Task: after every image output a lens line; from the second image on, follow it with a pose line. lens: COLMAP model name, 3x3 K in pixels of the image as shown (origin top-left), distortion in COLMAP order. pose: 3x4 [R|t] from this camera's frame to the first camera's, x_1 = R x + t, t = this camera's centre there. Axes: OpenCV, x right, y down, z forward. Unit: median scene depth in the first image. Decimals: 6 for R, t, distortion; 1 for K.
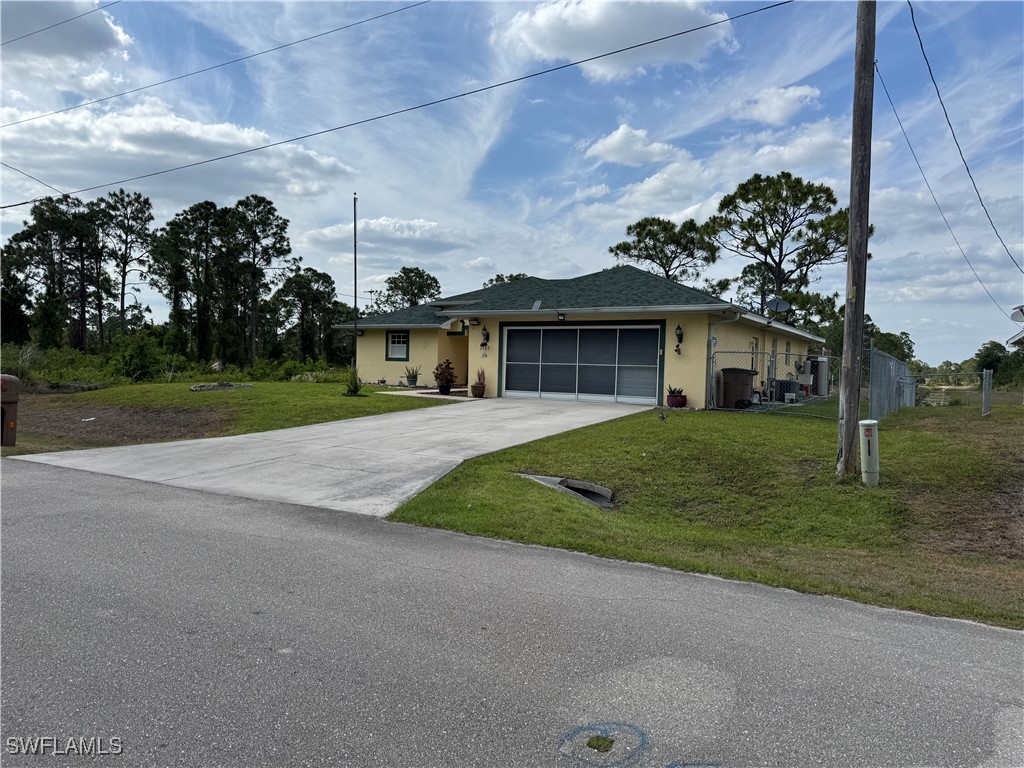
lens RADIAL K [[721.8, 0, 514.8], [0, 721.8, 383.4], [0, 0, 1]] dist [0.083082, -0.098805]
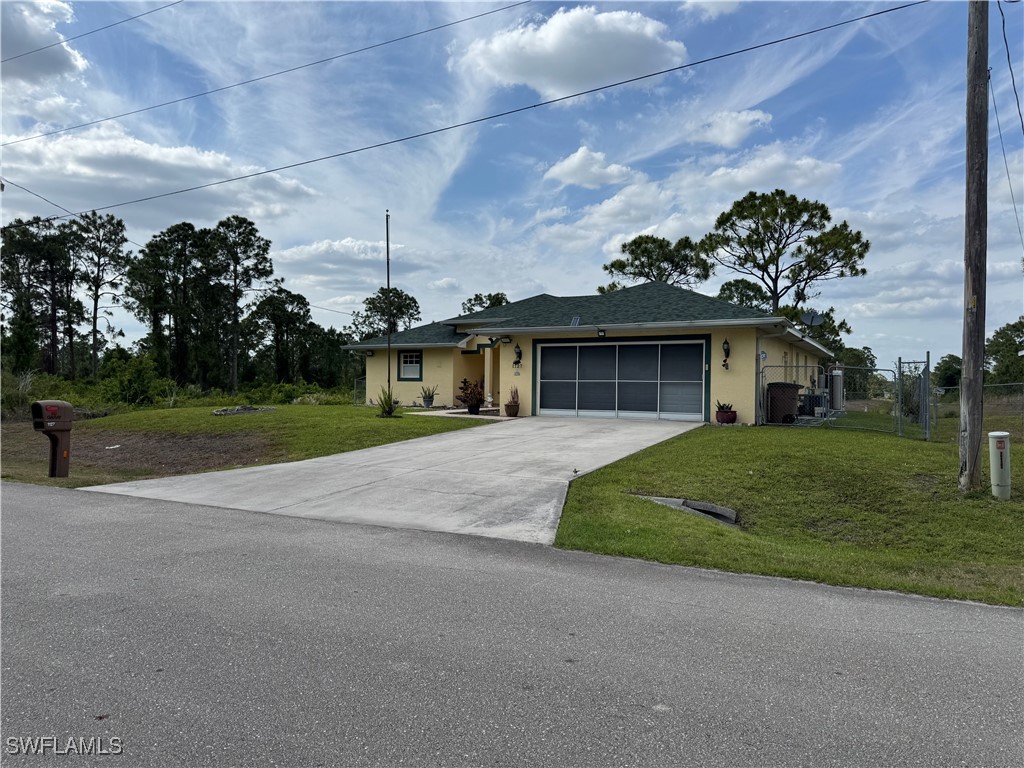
lens RADIAL K [[717.1, 0, 512.0], [0, 717.1, 384.0], [0, 0, 1]] dist [0.105497, -0.147623]
pose [[0.998816, -0.015604, 0.046082, -0.030827], [0.016791, 0.999534, -0.025481, 0.000077], [-0.045662, 0.026225, 0.998613, 0.008859]]
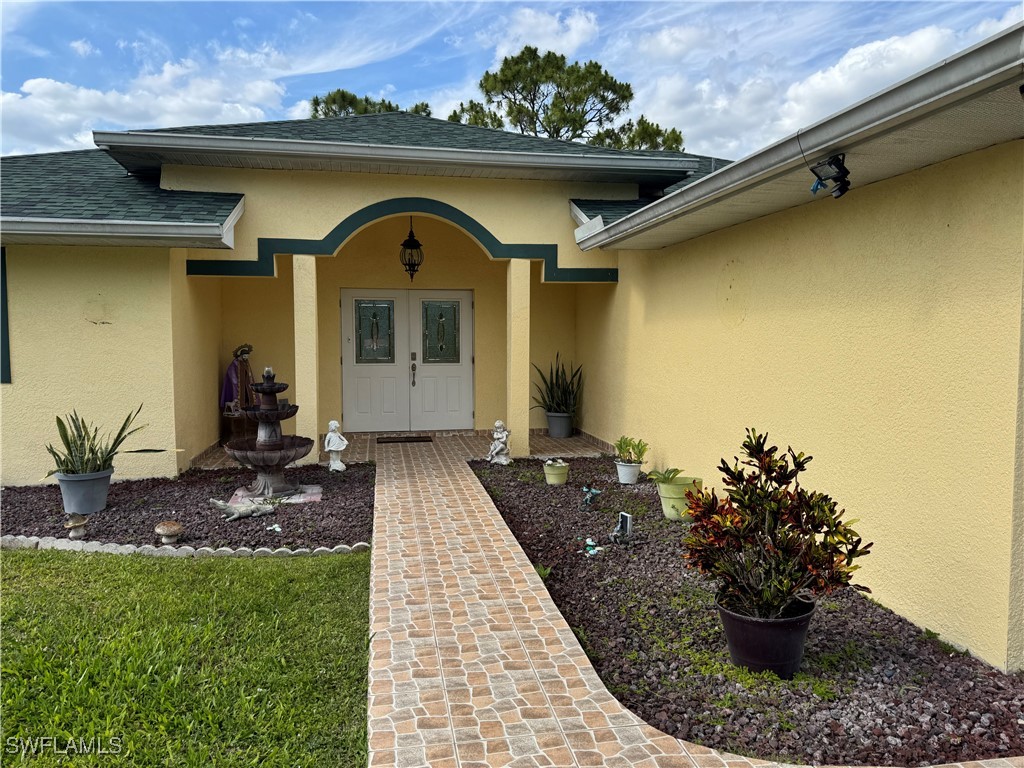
lens RADIAL K [[712.9, 0, 502.8], [0, 712.9, 381.2], [0, 0, 1]] dist [0.094225, -0.147663]
pose [[0.753634, -0.065540, 0.654019, -0.079244], [0.030926, 0.997450, 0.064319, -0.018053], [-0.656567, -0.028246, 0.753739, 0.317588]]
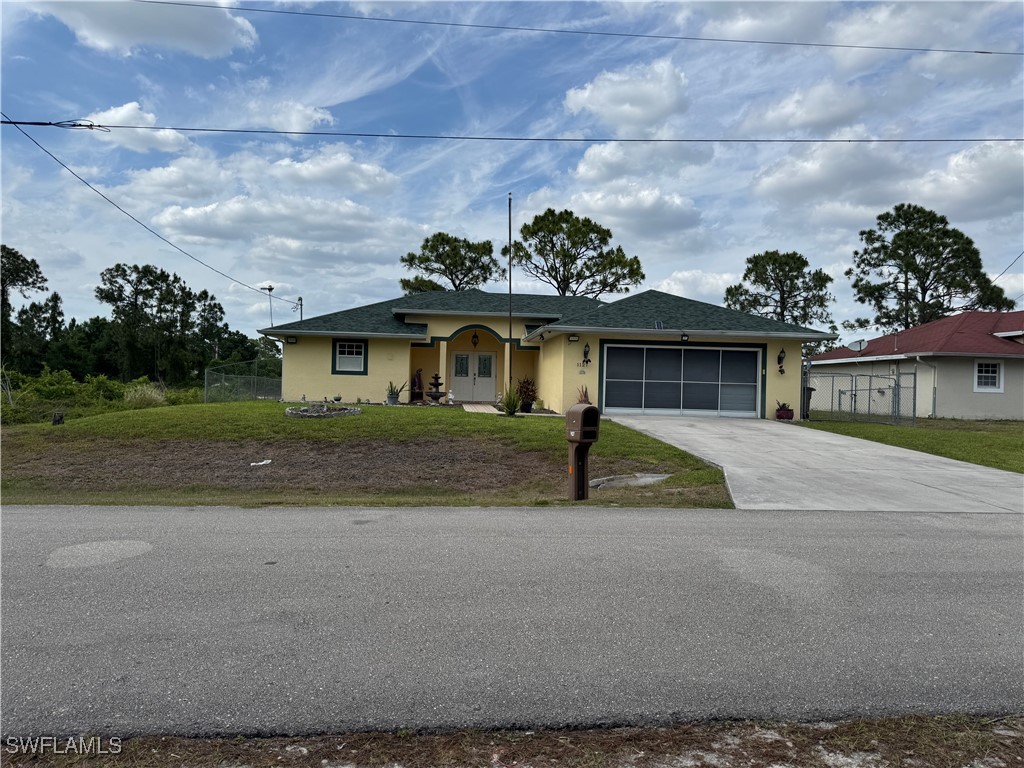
lens RADIAL K [[717.1, 0, 512.0], [0, 717.1, 384.0], [0, 0, 1]] dist [0.105497, -0.147623]
pose [[0.805226, -0.002238, 0.592964, -0.229778], [0.007985, 0.999943, -0.007068, -0.005383], [-0.592914, 0.010426, 0.805198, 0.087260]]
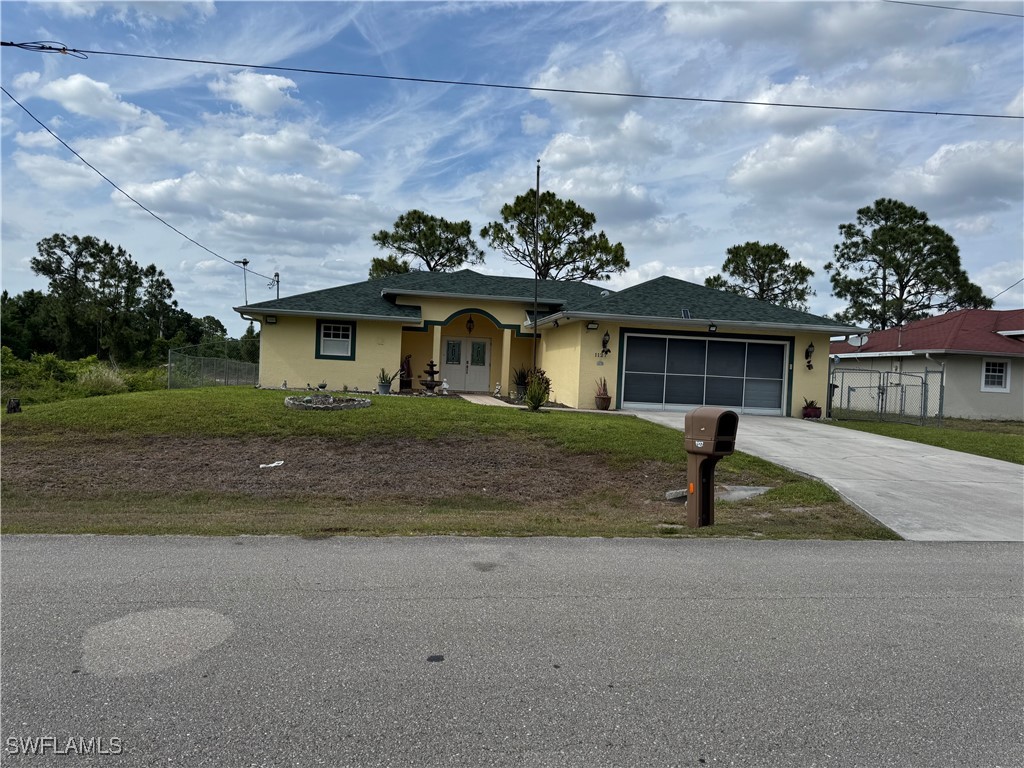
lens RADIAL K [[717.2, 0, 507.5], [0, 717.2, 387.5], [0, 0, 1]] dist [0.101651, -0.137773]
pose [[0.764196, -0.000161, 0.644984, -0.233470], [-0.012912, 0.999796, 0.015548, -0.006747], [-0.644855, -0.020210, 0.764038, 0.126187]]
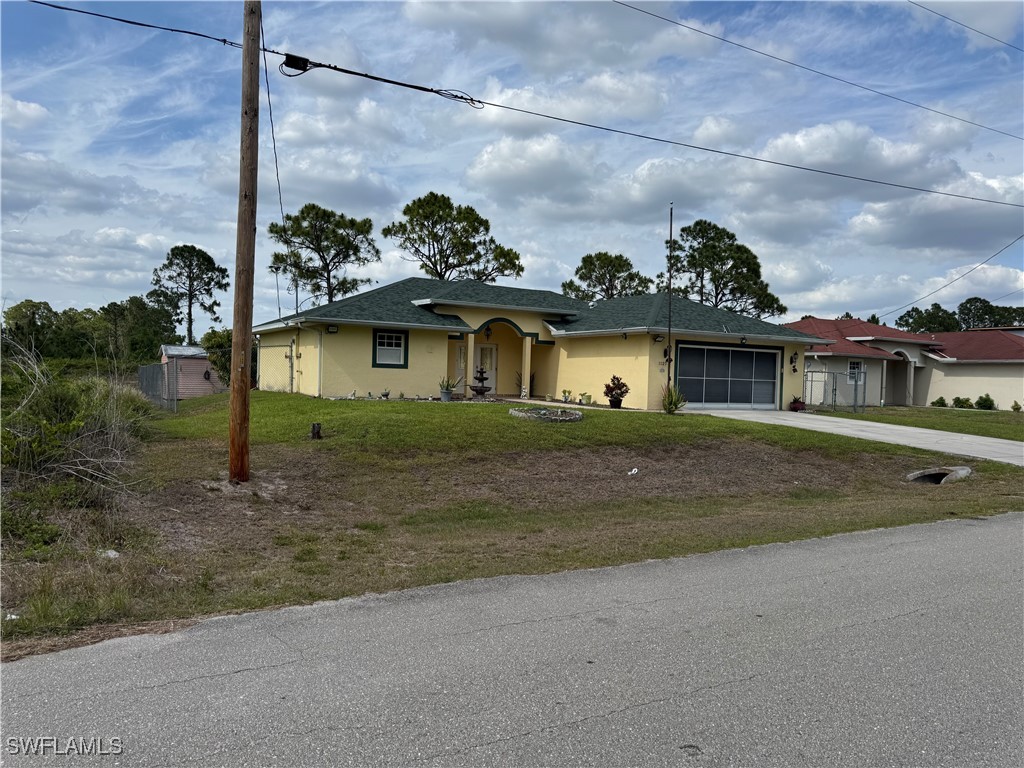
lens RADIAL K [[723.7, 0, 502.2], [0, 723.7, 382.3], [0, 0, 1]] dist [0.113528, -0.120825]
pose [[0.491181, -0.018535, 0.870860, -0.356910], [-0.000943, 0.999762, 0.021810, -0.014497], [-0.871057, -0.011534, 0.491047, 0.222271]]
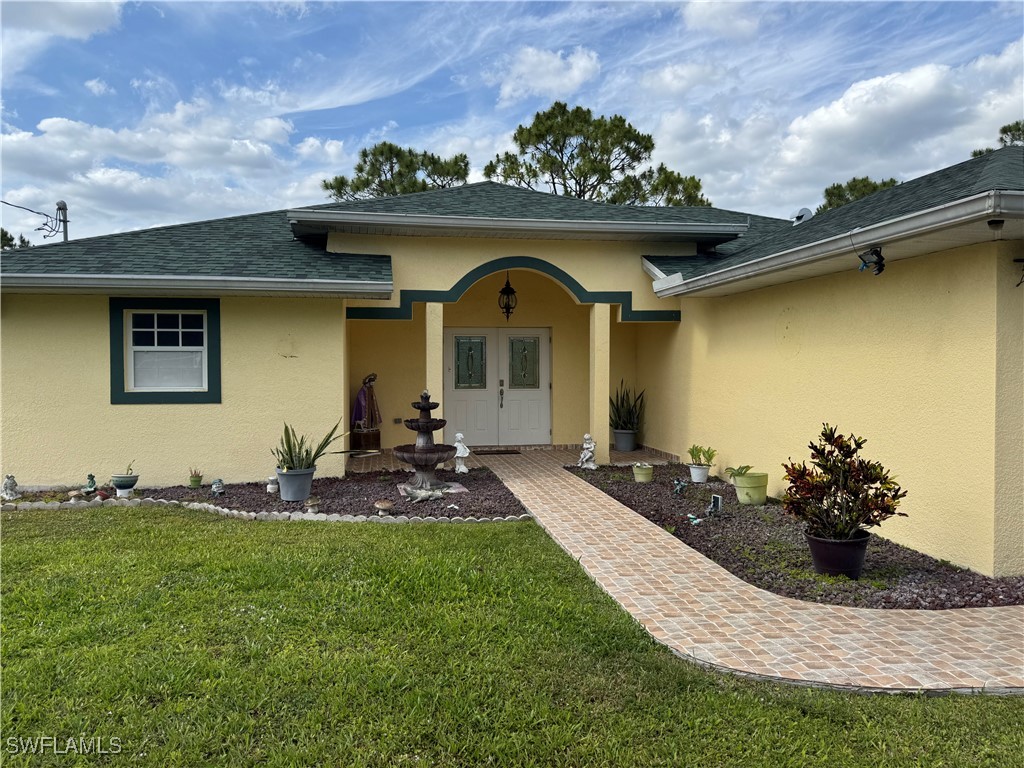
lens RADIAL K [[711.6, 0, 502.2], [0, 711.6, 384.9], [0, 0, 1]] dist [0.107410, -0.177491]
pose [[0.756834, -0.042434, 0.652228, -0.111732], [0.033836, 0.999096, 0.025738, -0.018341], [-0.652731, 0.002589, 0.757585, 0.307332]]
